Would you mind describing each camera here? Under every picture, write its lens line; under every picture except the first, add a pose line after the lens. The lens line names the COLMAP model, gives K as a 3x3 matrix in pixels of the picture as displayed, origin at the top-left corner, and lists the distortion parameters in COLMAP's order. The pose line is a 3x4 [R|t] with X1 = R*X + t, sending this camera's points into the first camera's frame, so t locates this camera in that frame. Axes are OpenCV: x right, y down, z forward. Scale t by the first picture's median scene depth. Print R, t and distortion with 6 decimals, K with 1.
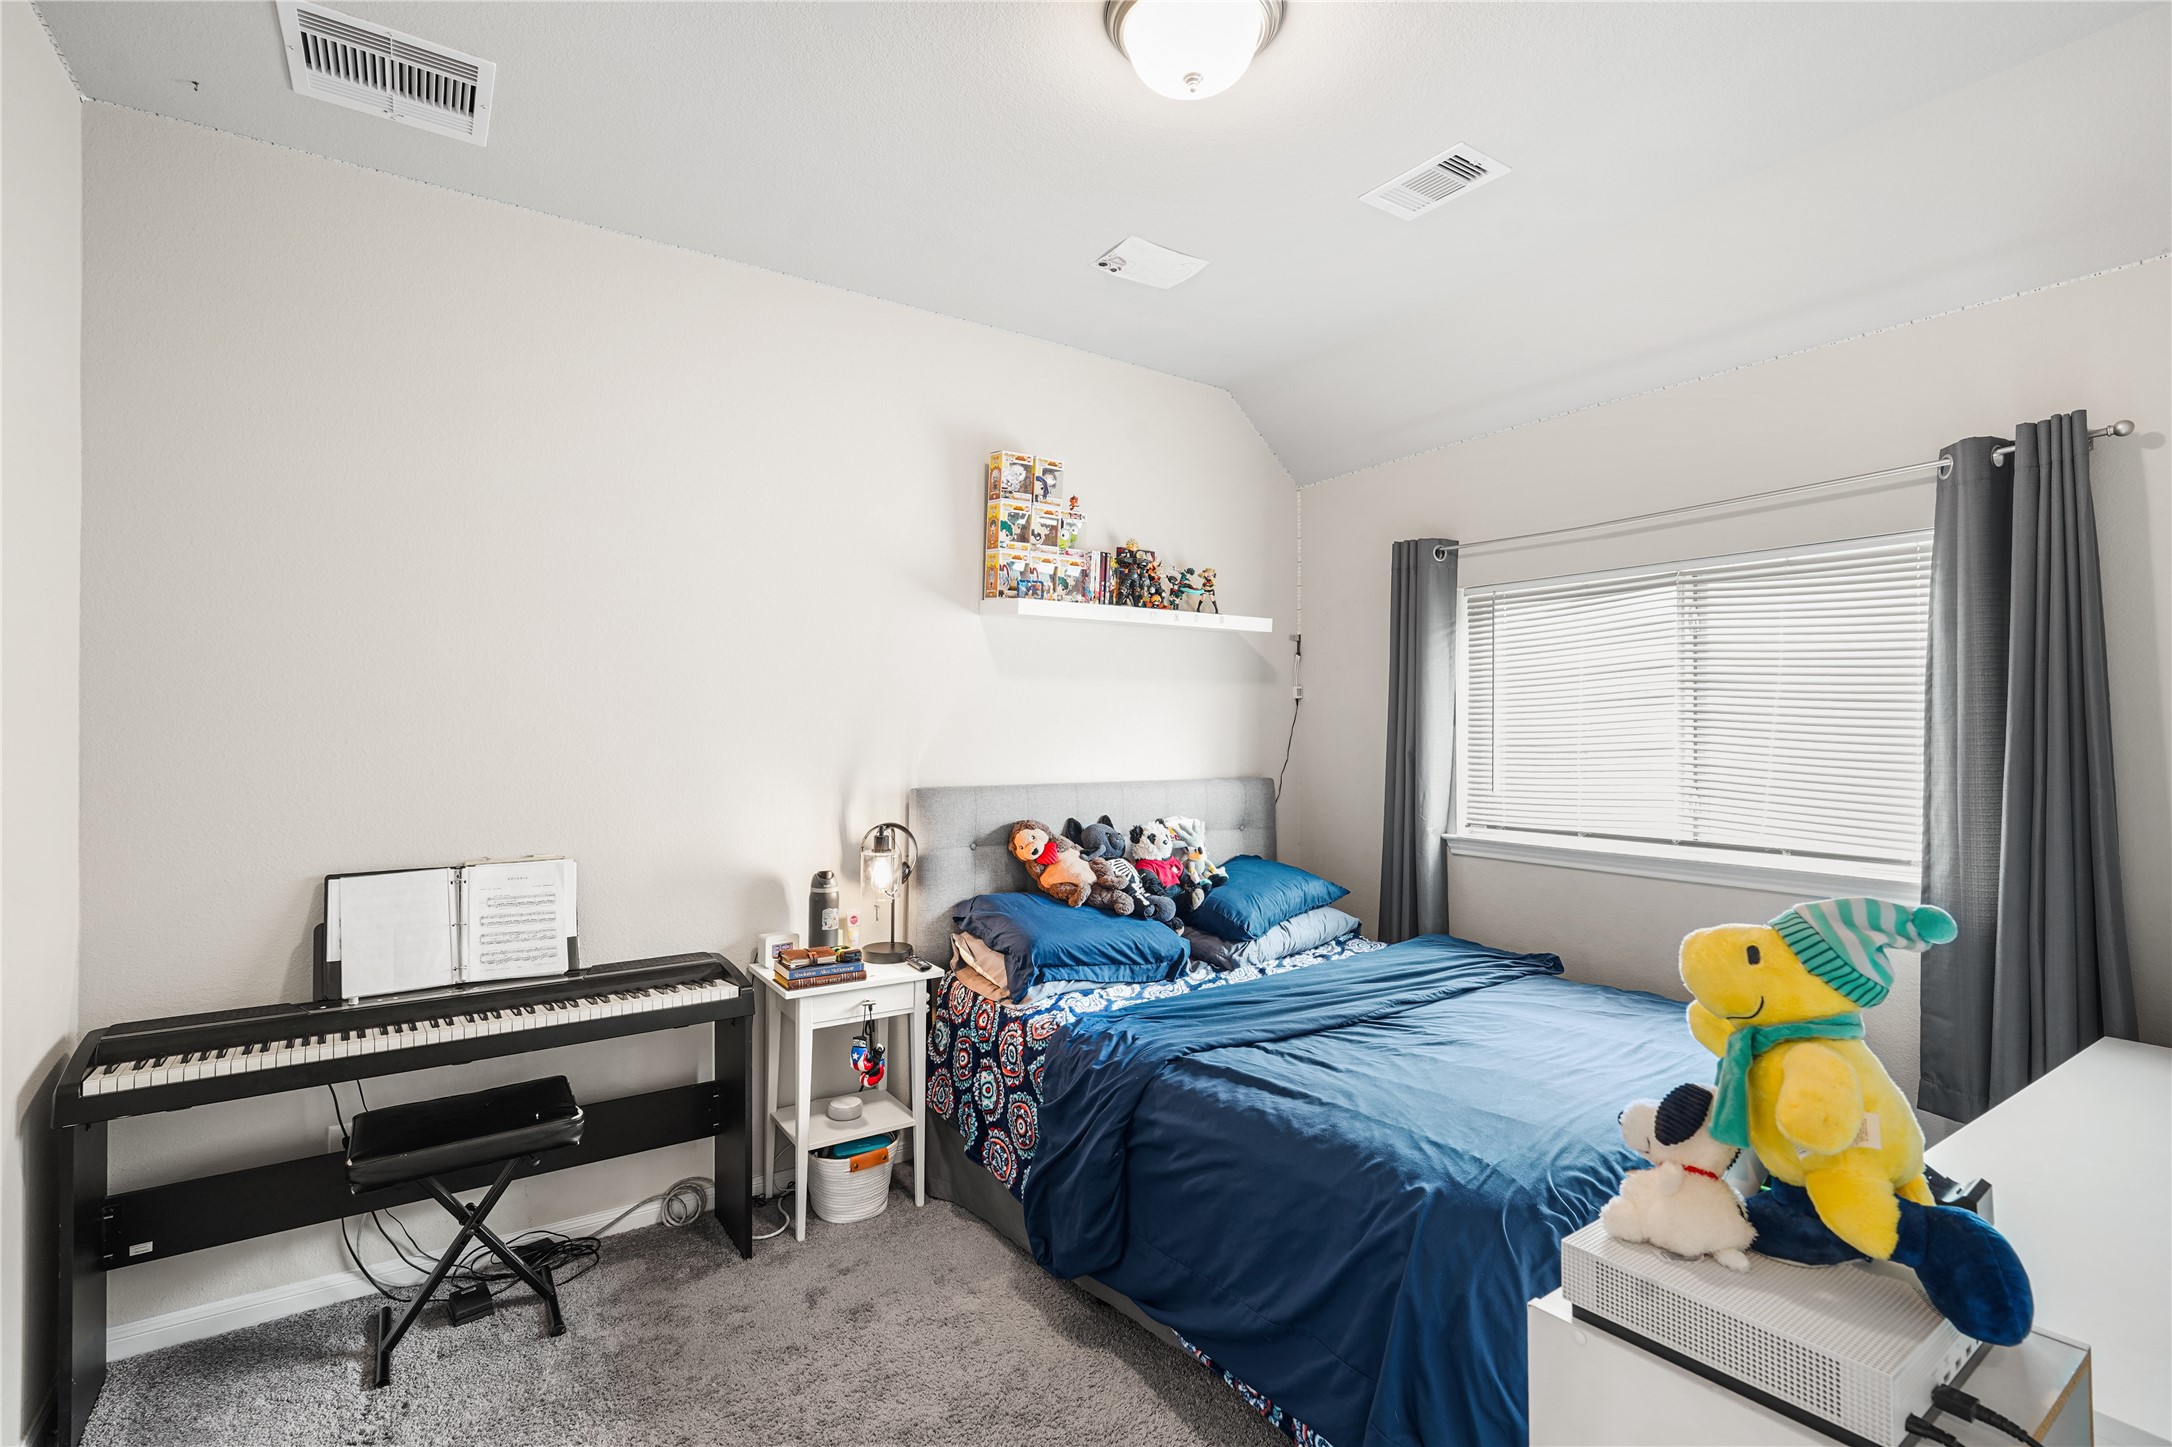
lens RADIAL K [[998.3, 0, 1091.5], [0, 998.3, 729.9], [0, 0, 1]] dist [-0.013649, 0.002727]
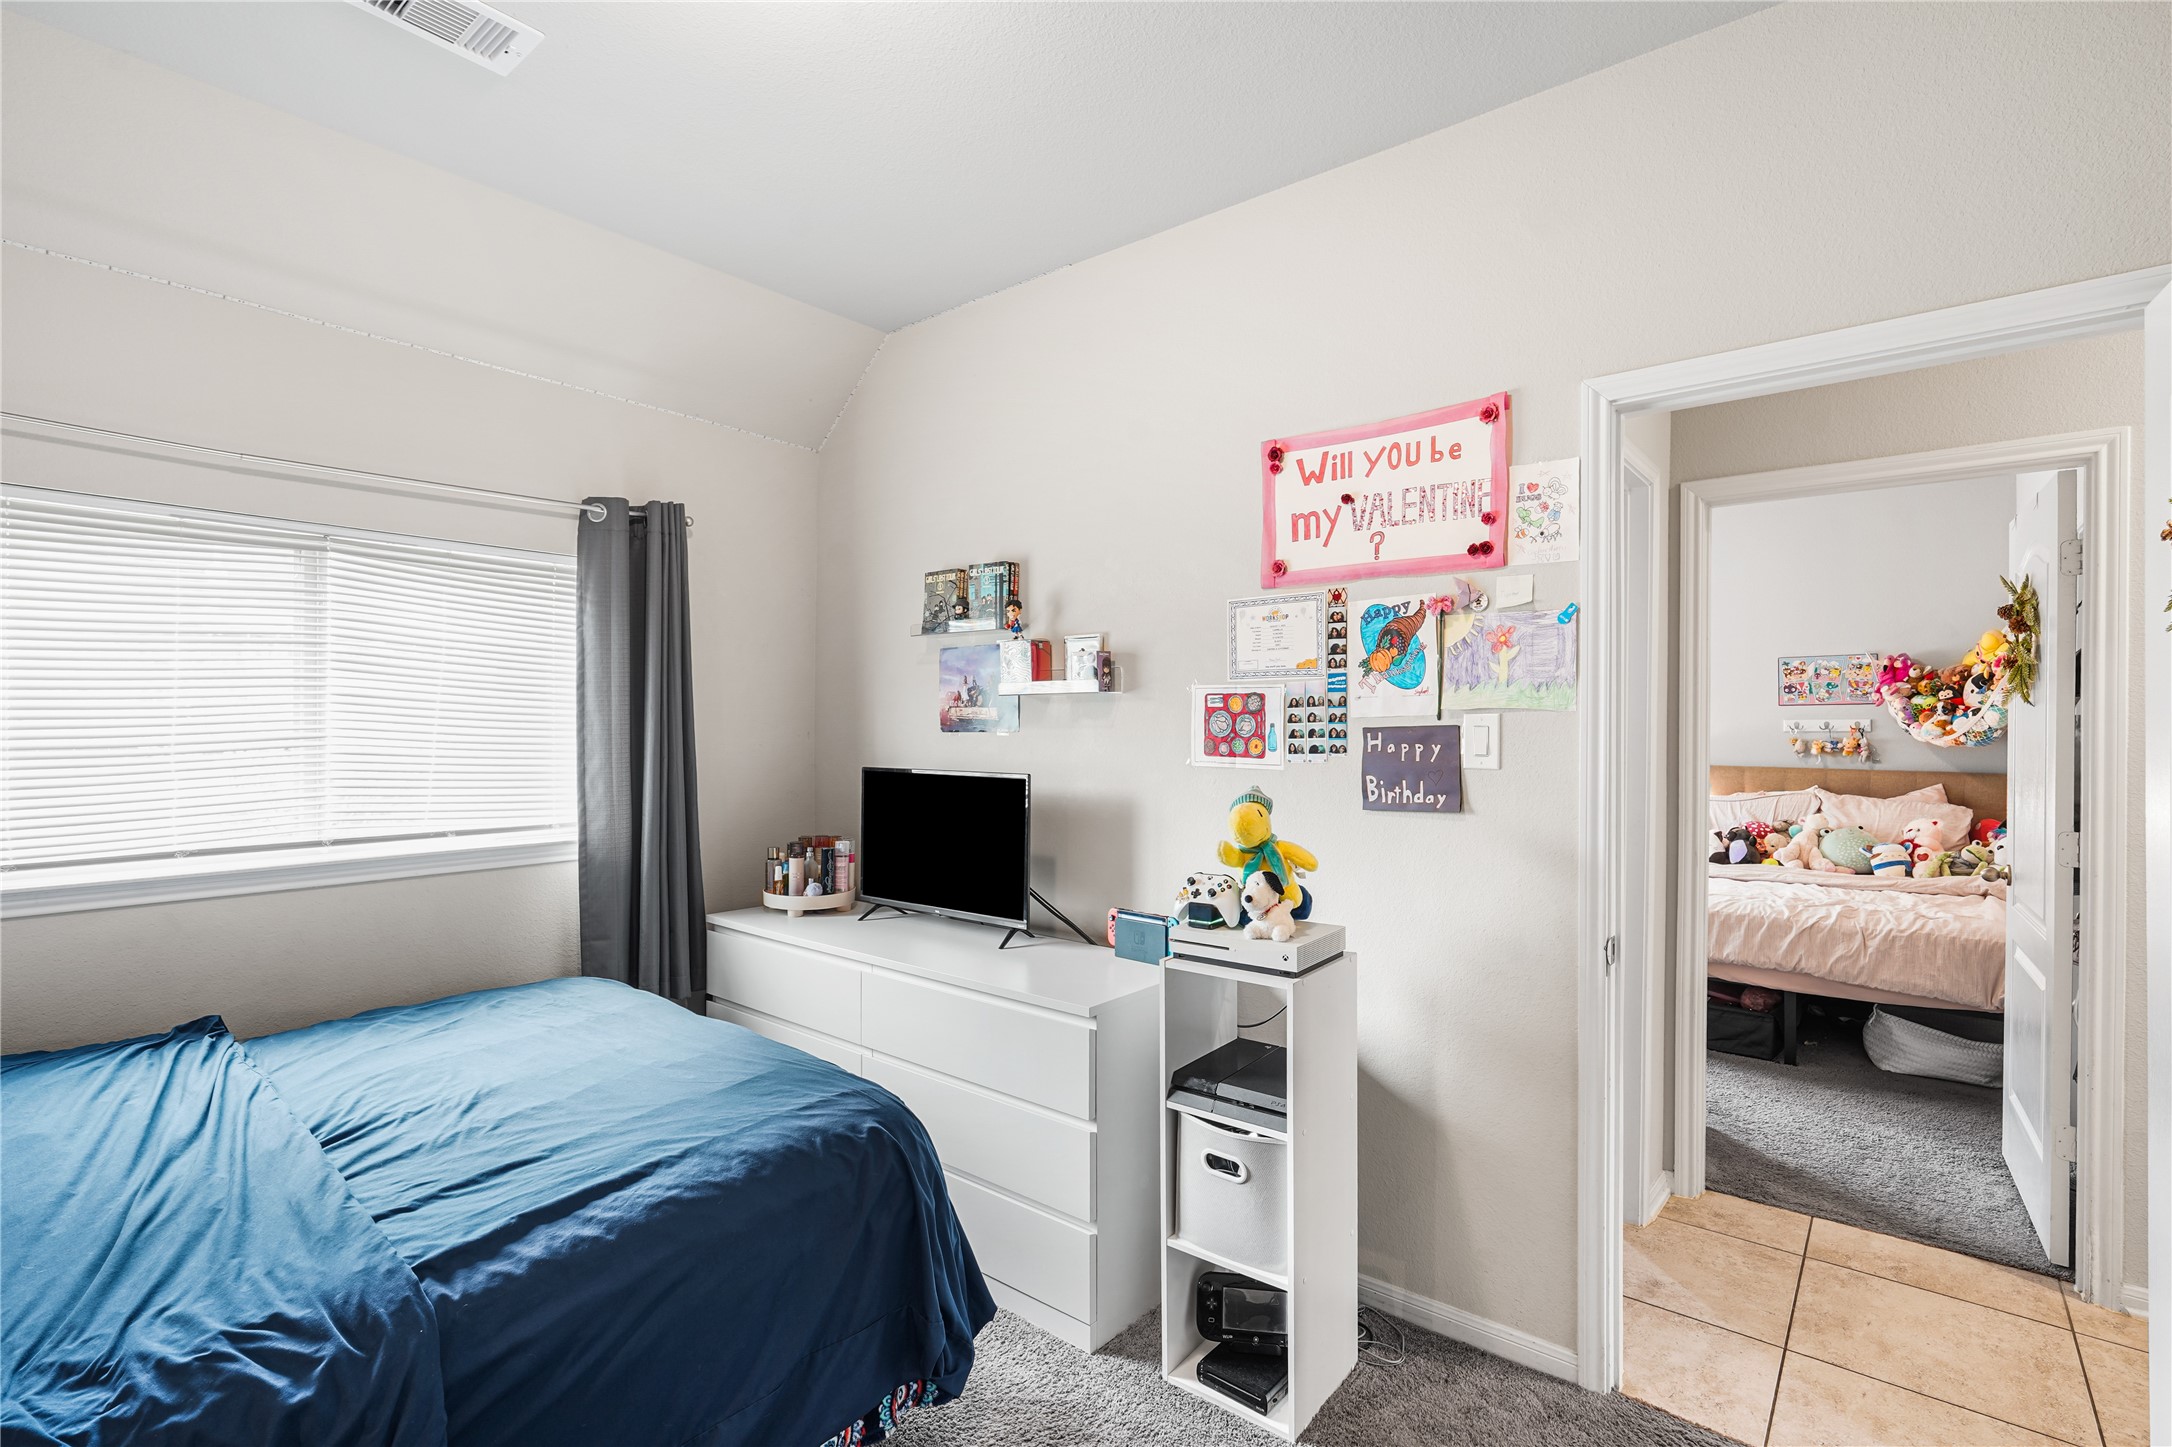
lens RADIAL K [[998.3, 0, 1093.9], [0, 998.3, 724.4], [0, 0, 1]] dist [-0.013649, 0.002727]
pose [[-0.280372, -0.003761, 0.959884, -0.606031], [-0.004303, 0.999987, 0.002661, 0.003802], [-0.959882, -0.003384, -0.280385, 0.806878]]
